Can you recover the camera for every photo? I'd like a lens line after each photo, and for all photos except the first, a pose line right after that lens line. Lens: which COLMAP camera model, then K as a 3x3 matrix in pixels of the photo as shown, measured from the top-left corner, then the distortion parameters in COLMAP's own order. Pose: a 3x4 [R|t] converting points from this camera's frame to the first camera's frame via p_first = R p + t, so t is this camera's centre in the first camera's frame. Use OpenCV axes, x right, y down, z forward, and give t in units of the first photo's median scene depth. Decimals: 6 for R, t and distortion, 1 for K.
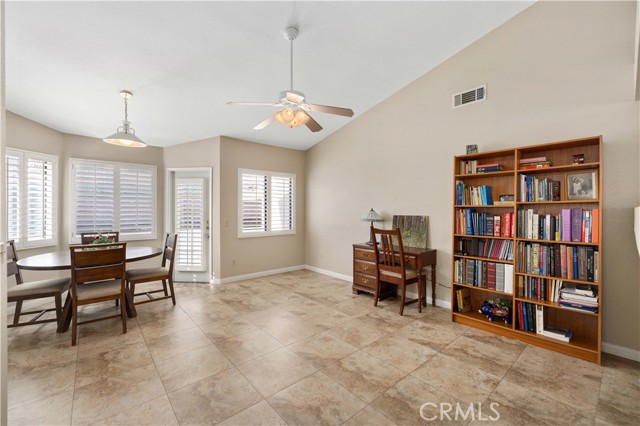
lens RADIAL K [[269.6, 0, 318.3], [0, 269.6, 207.8], [0, 0, 1]] dist [-0.001401, 0.000543]
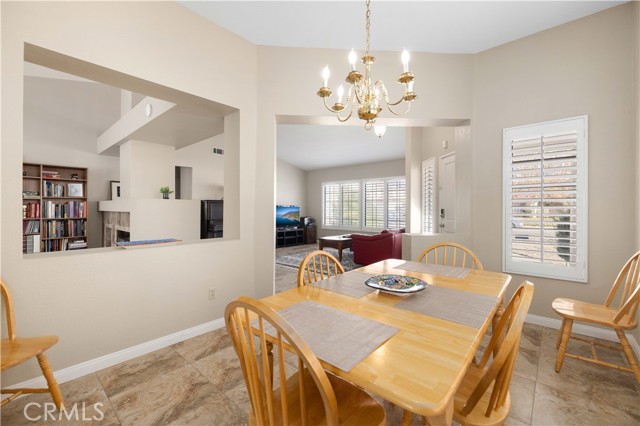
lens RADIAL K [[269.6, 0, 320.1], [0, 269.6, 211.4], [0, 0, 1]] dist [-0.001401, 0.000543]
pose [[-0.150106, -0.007402, 0.988642, -1.119508], [-0.010191, 0.999930, 0.005939, 0.042831], [-0.988617, -0.009184, -0.150171, -0.427519]]
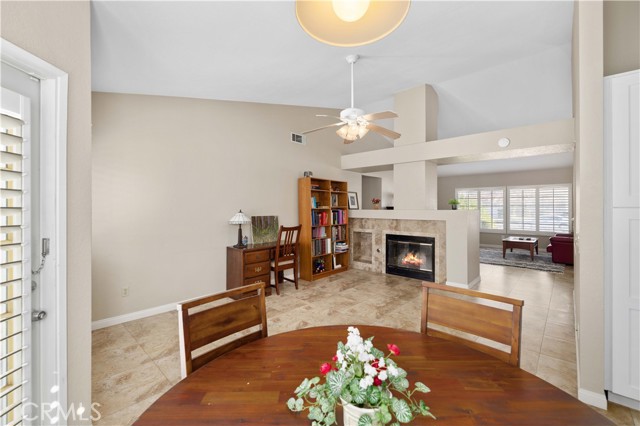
lens RADIAL K [[269.6, 0, 322.6], [0, 269.6, 206.8], [0, 0, 1]] dist [-0.001401, 0.000543]
pose [[-0.130680, 0.005448, 0.991410, -1.211491], [-0.005010, 0.999969, -0.006156, -0.008459], [-0.991412, -0.005771, -0.130649, 1.276136]]
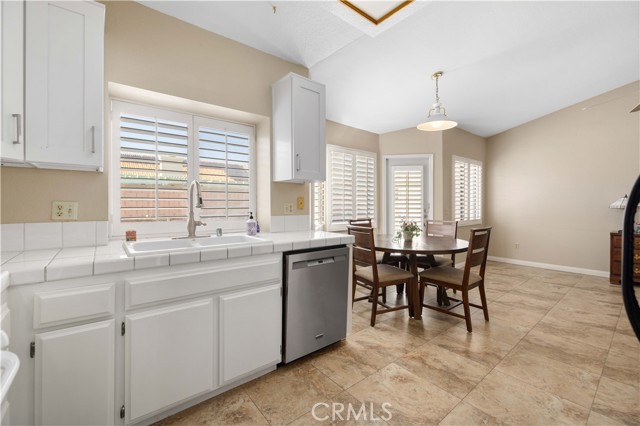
lens RADIAL K [[269.6, 0, 314.8], [0, 269.6, 204.4], [0, 0, 1]] dist [-0.001401, 0.000543]
pose [[0.999390, -0.002552, -0.034816, -1.325670], [0.002771, 0.999977, 0.006233, 0.040888], [0.034799, -0.006325, 0.999374, 0.011499]]
